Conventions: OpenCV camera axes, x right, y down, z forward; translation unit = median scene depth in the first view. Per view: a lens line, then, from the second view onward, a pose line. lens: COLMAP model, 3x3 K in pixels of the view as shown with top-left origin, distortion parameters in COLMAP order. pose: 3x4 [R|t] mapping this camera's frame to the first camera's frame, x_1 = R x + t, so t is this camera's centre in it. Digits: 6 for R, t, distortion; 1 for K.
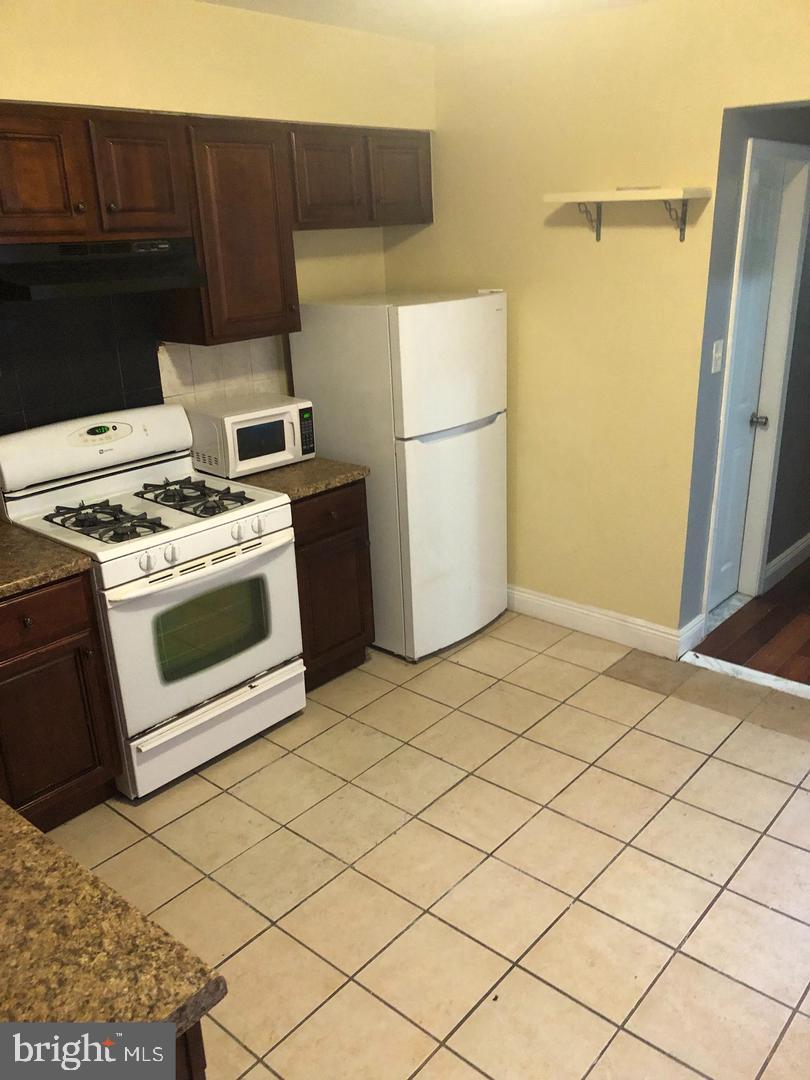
lens RADIAL K [[878.8, 0, 405.0], [0, 878.8, 540.0], [0, 0, 1]] dist [0.059767, -0.171751]
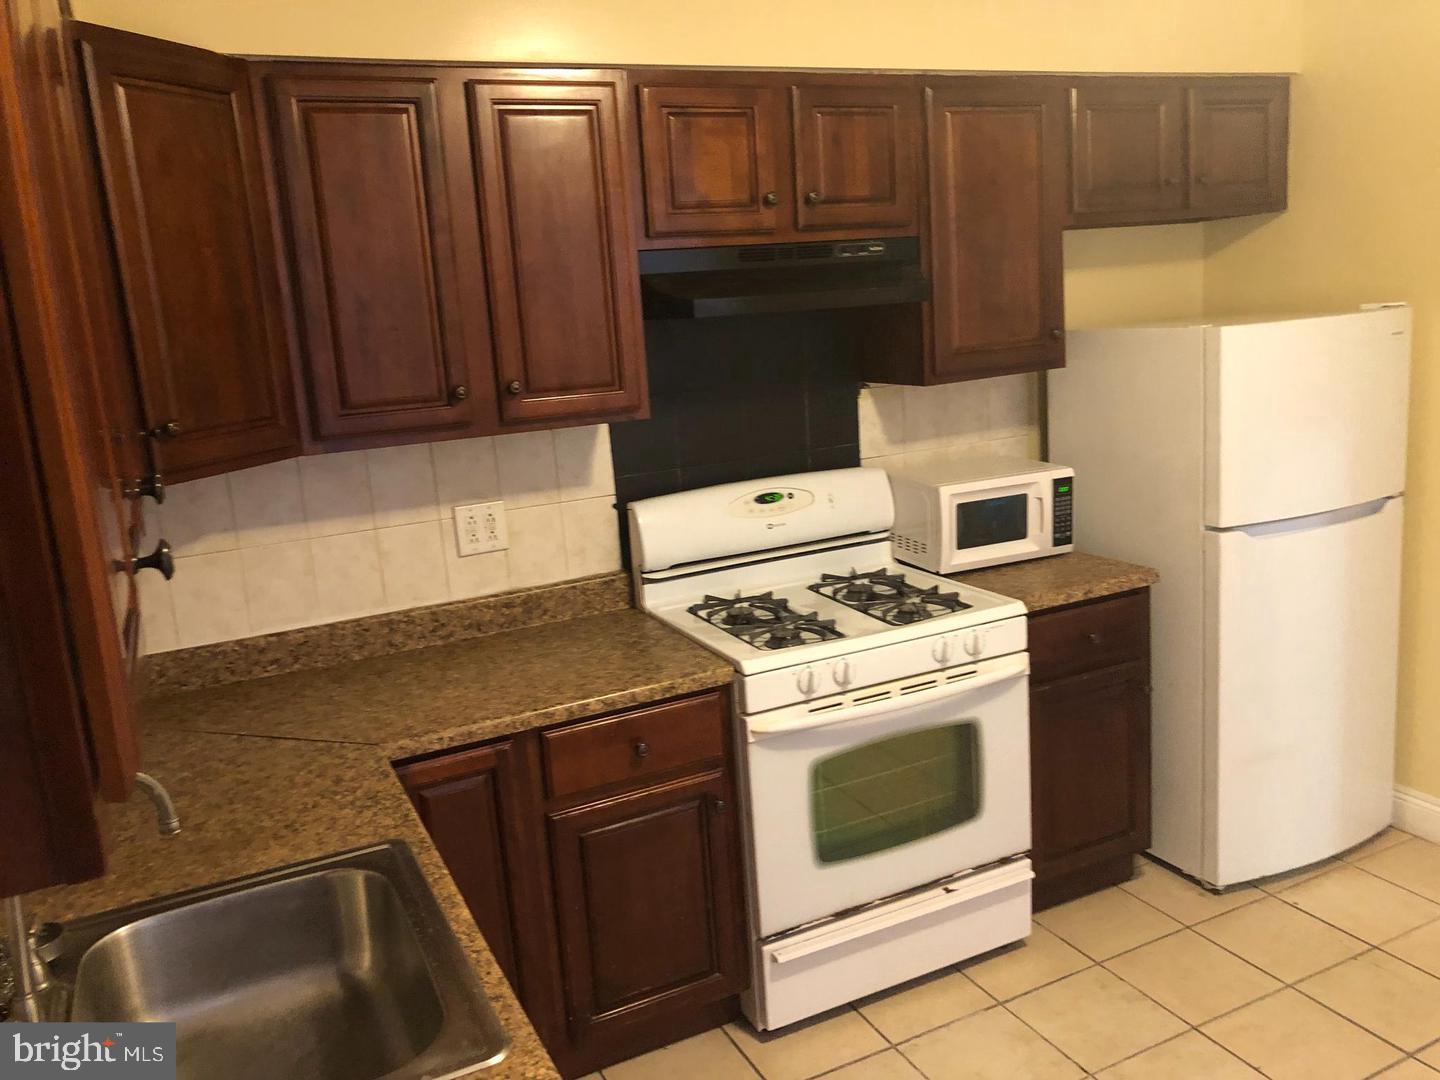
lens RADIAL K [[1170.0, 0, 748.8], [0, 1170.0, 543.9], [0, 0, 1]] dist [0.059800, -0.119500]
pose [[0.927435, 0.054209, -0.370035, -0.001275], [-0.095731, 0.990885, -0.094771, 0.008268], [0.361525, 0.123318, 0.924171, 0.103418]]
